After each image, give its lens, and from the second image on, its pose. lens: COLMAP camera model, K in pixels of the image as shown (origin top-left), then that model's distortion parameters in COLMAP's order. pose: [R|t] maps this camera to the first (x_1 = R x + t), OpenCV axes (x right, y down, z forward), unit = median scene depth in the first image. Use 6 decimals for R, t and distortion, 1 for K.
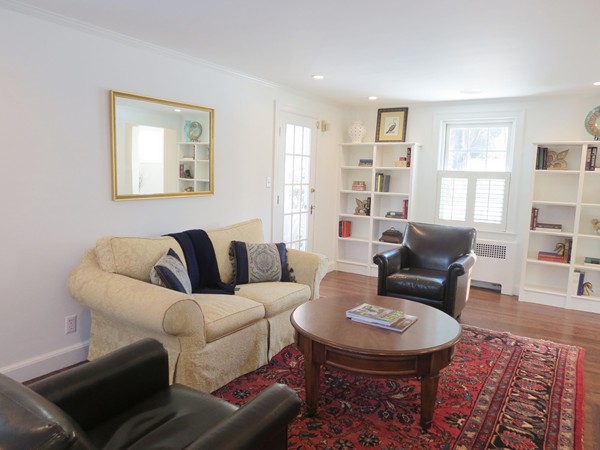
lens RADIAL K [[430.4, 0, 300.0], [0, 430.4, 225.0], [0, 0, 1]] dist [-0.038644, 0.043229]
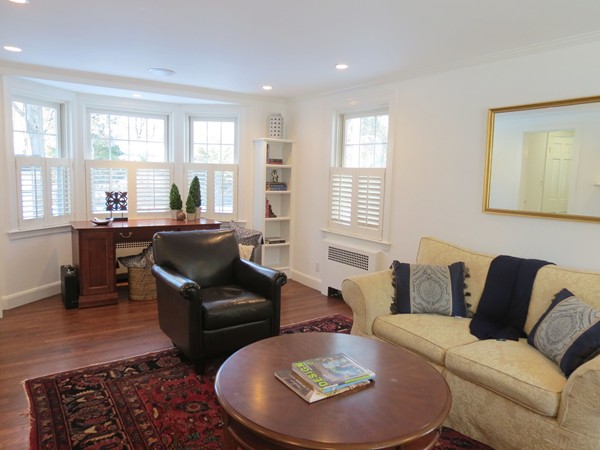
lens RADIAL K [[430.4, 0, 300.0], [0, 430.4, 225.0], [0, 0, 1]] dist [-0.038644, 0.043229]
pose [[-0.404602, 0.052957, -0.912958, 0.796526], [-0.162050, 0.978371, 0.128568, -0.101588], [0.900021, 0.199964, -0.387269, 1.145271]]
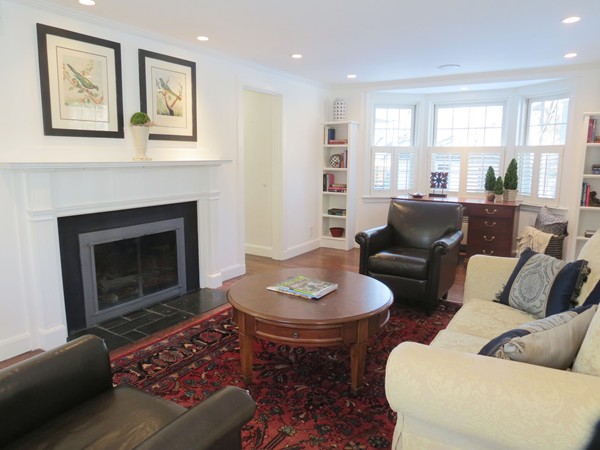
lens RADIAL K [[427.8, 0, 300.0], [0, 427.8, 225.0], [0, 0, 1]] dist [-0.004138, 0.094867]
pose [[-0.998372, -0.045356, -0.034590, 0.235757], [-0.053475, 0.955271, 0.290855, -0.224779], [0.019851, 0.292232, -0.956142, 1.888339]]
